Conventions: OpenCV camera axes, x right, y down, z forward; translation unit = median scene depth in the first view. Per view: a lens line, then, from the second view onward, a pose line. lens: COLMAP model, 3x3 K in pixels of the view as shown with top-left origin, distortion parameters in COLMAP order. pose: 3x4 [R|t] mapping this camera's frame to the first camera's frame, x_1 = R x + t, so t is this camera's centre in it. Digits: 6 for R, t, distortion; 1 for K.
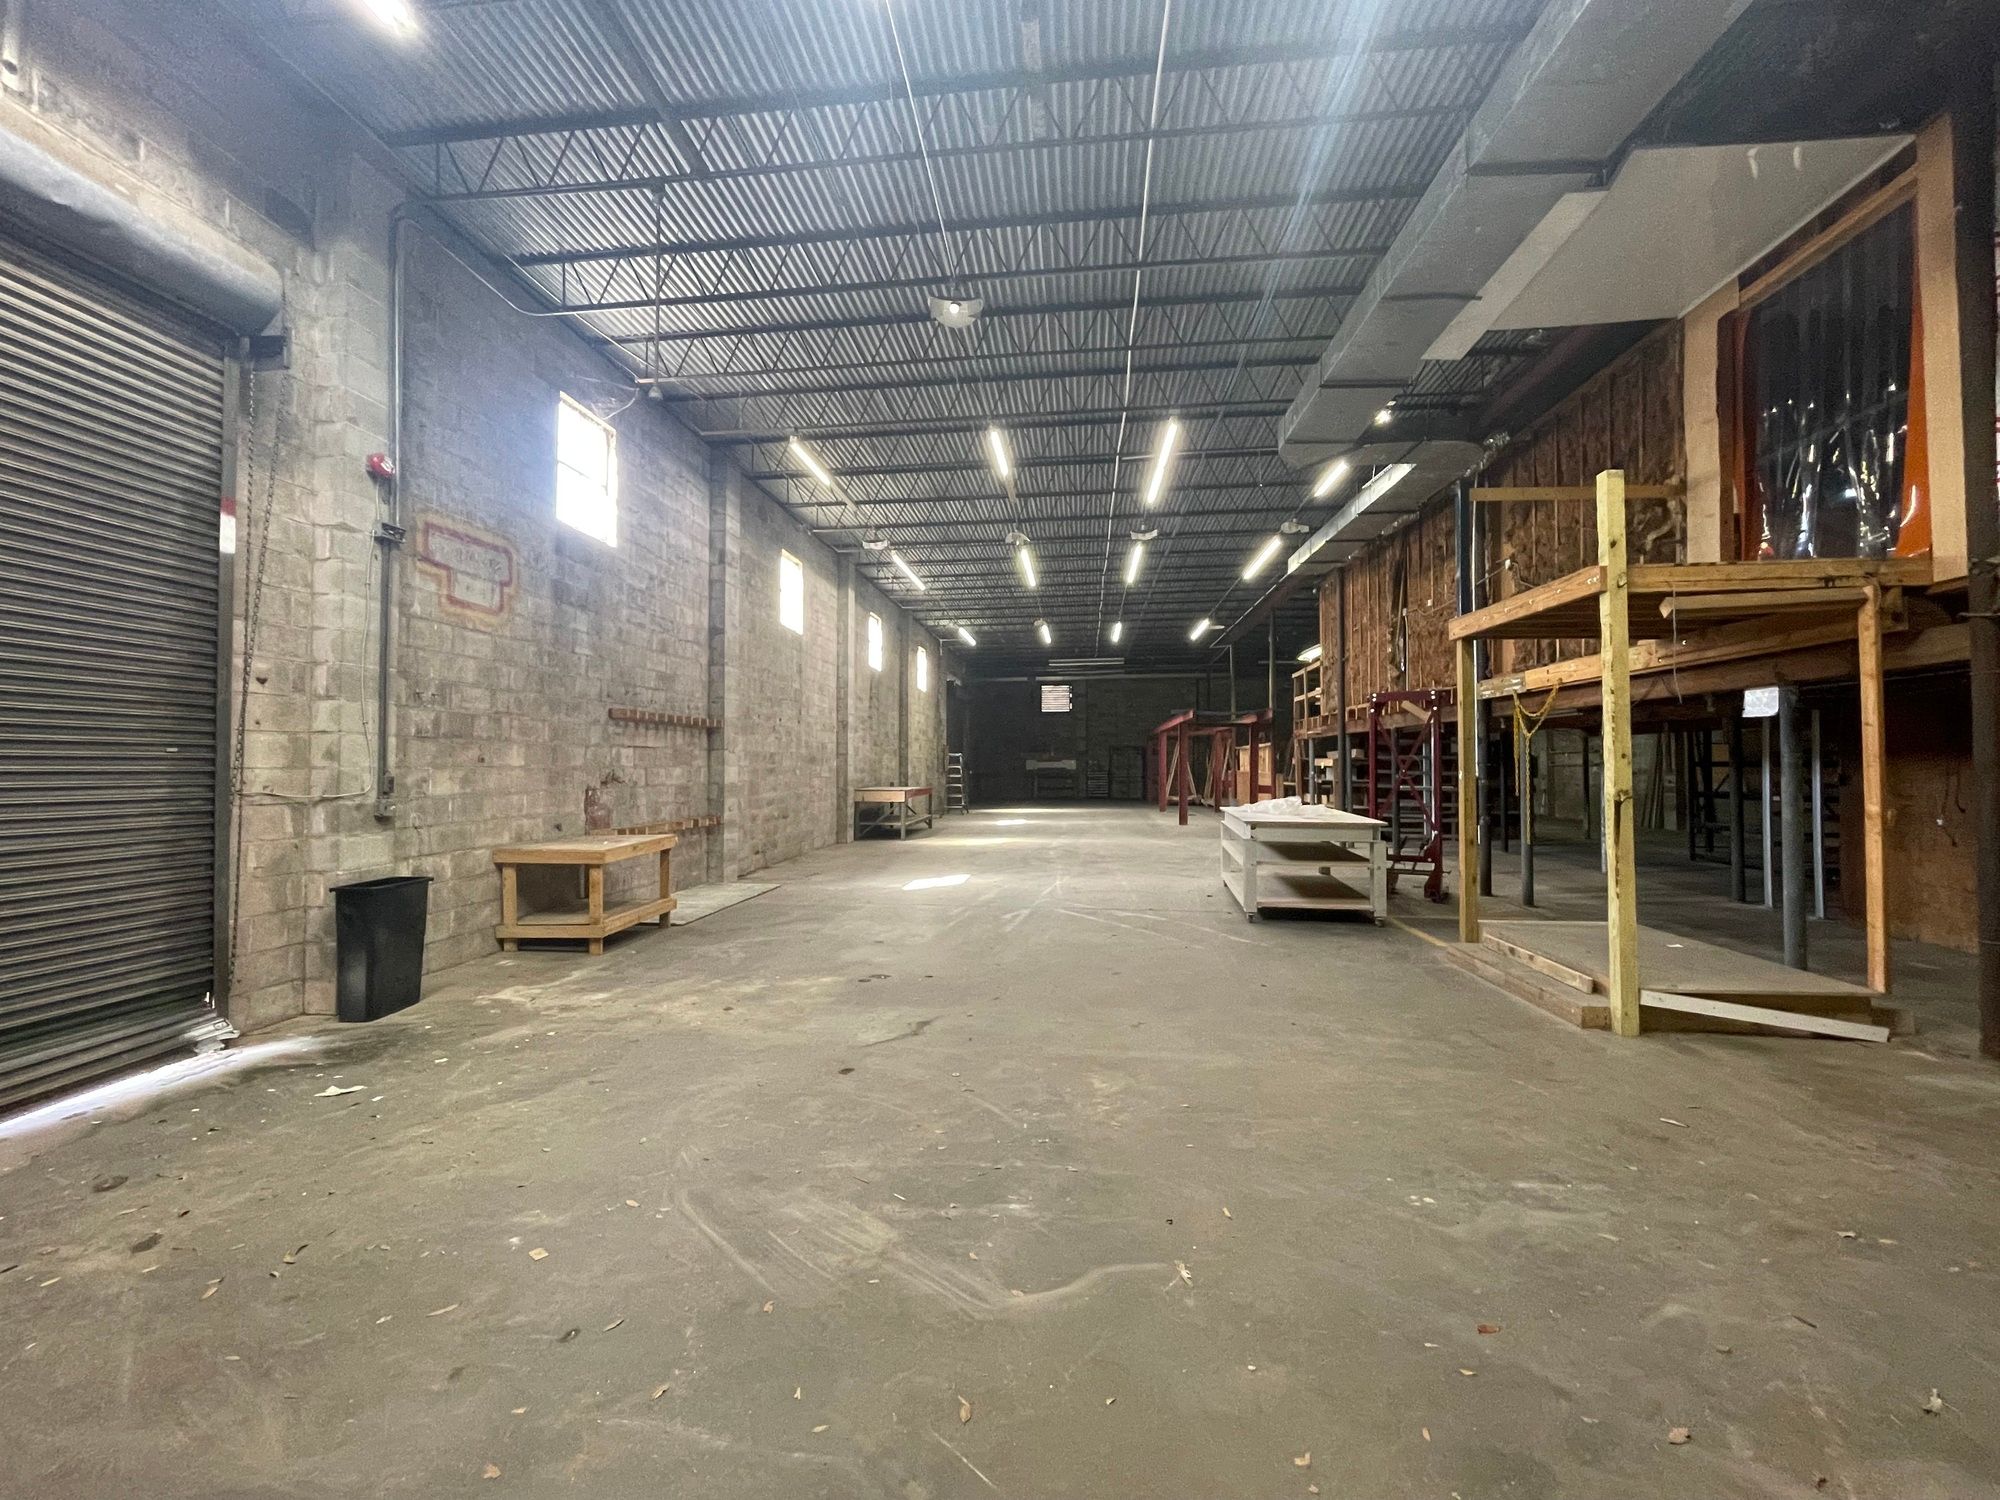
lens RADIAL K [[831.9, 0, 1001.8], [0, 831.9, 745.3], [0, 0, 1]] dist [-0.008236, 0.003029]
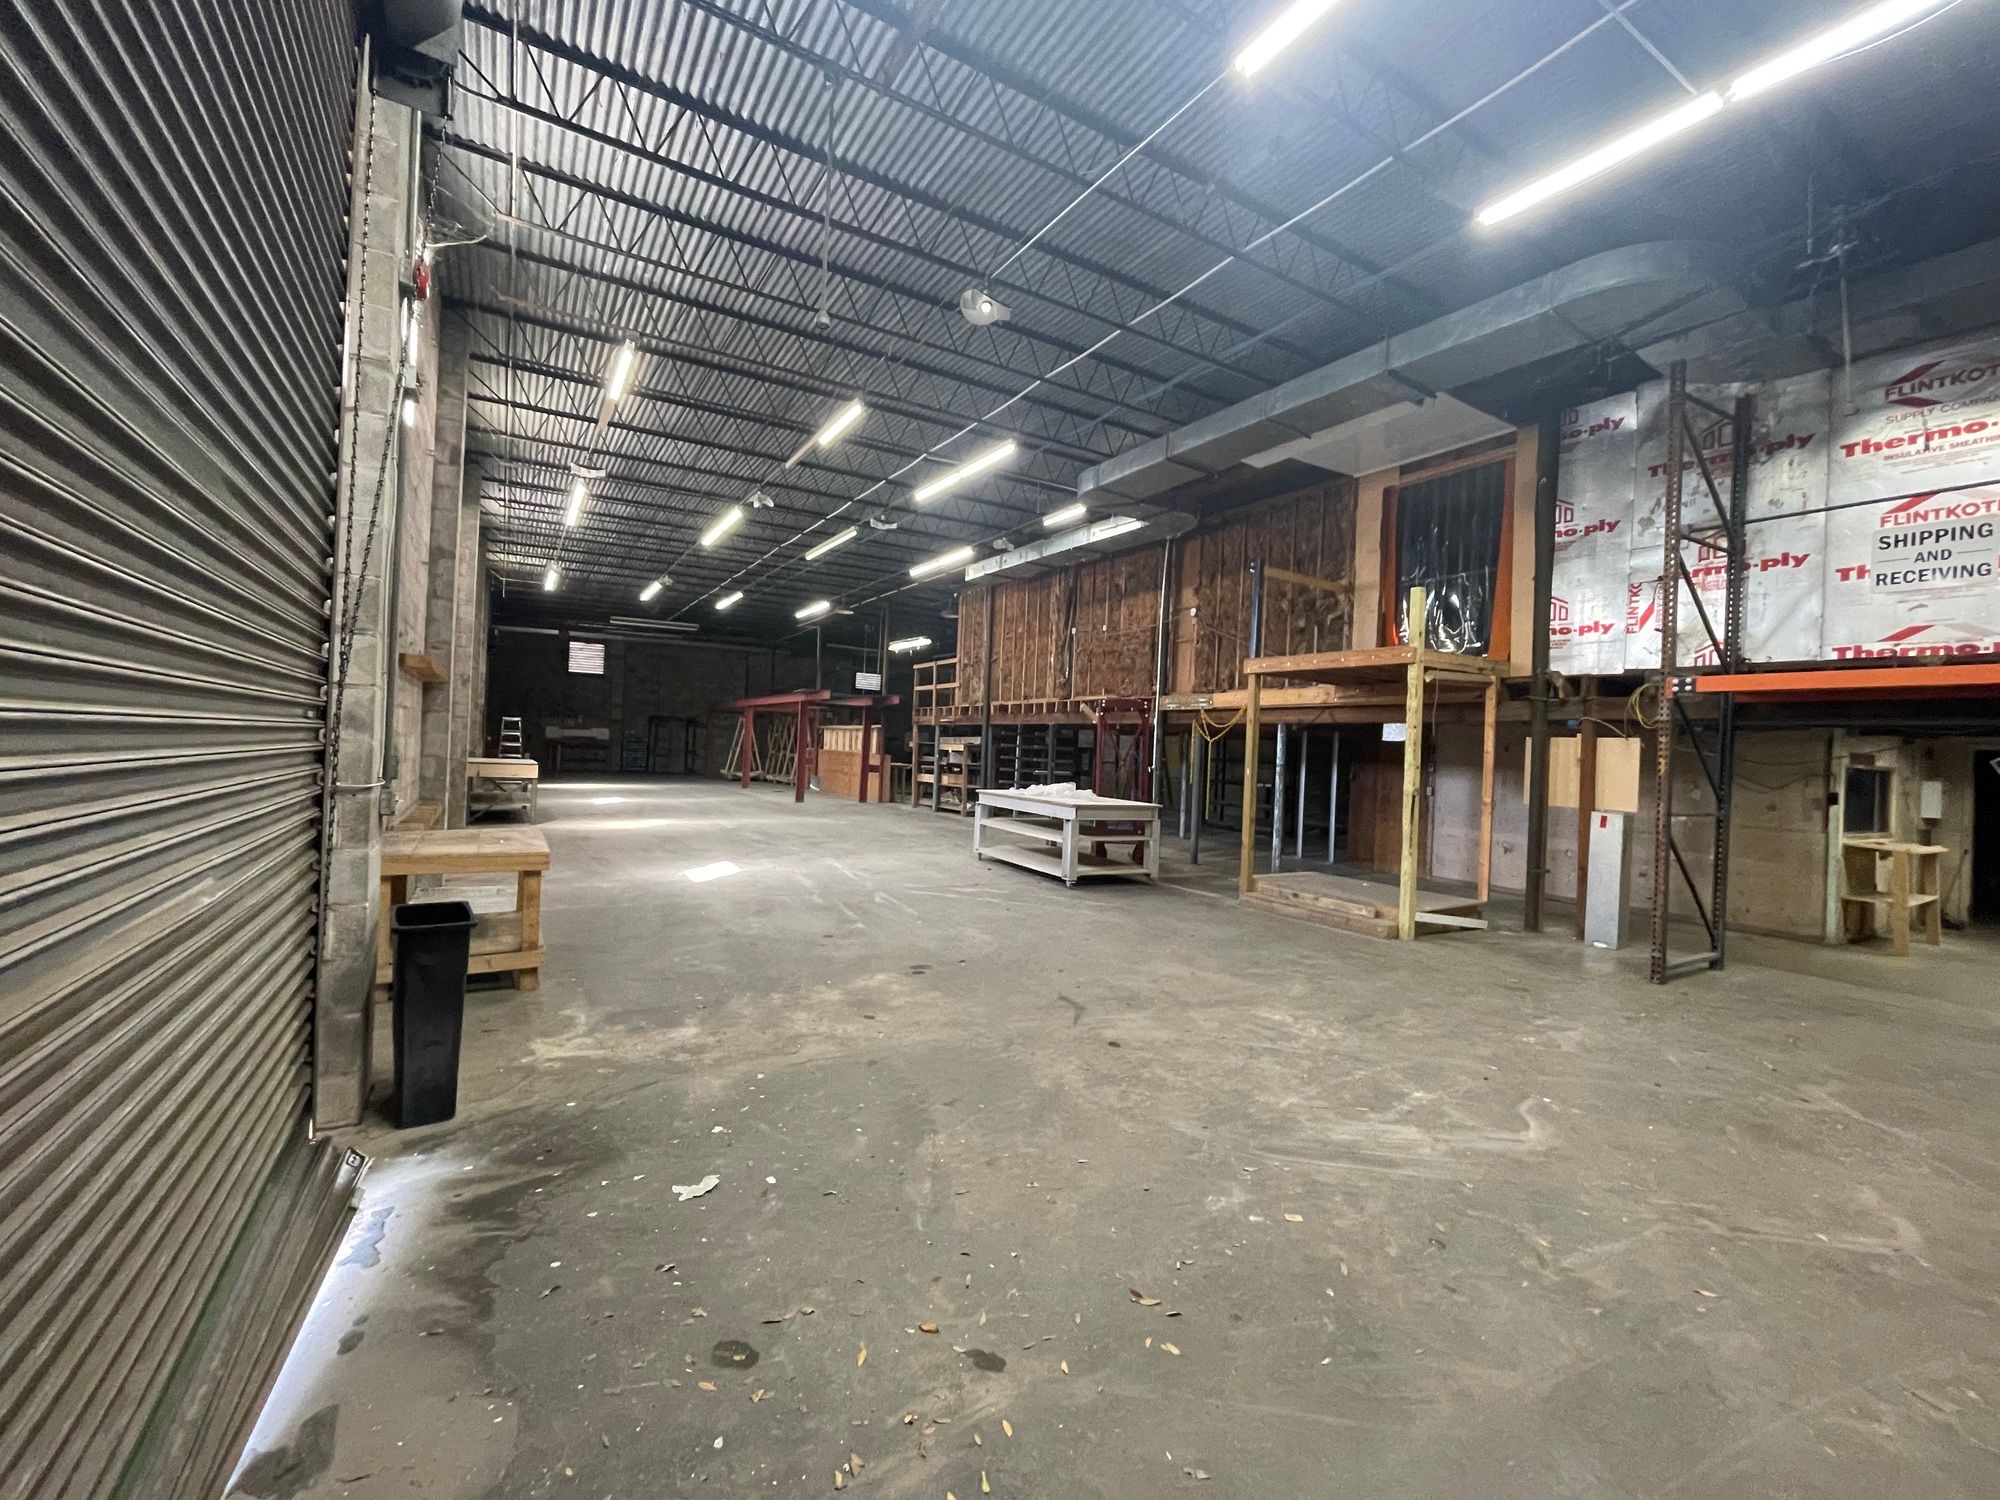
lens RADIAL K [[831.9, 0, 1001.8], [0, 831.9, 745.3], [0, 0, 1]] dist [-0.008236, 0.003029]
pose [[0.795144, 0.036466, 0.605323, -0.826045], [-0.056246, 0.998322, 0.013743, -0.006529], [-0.603806, -0.044975, 0.795861, 0.199207]]
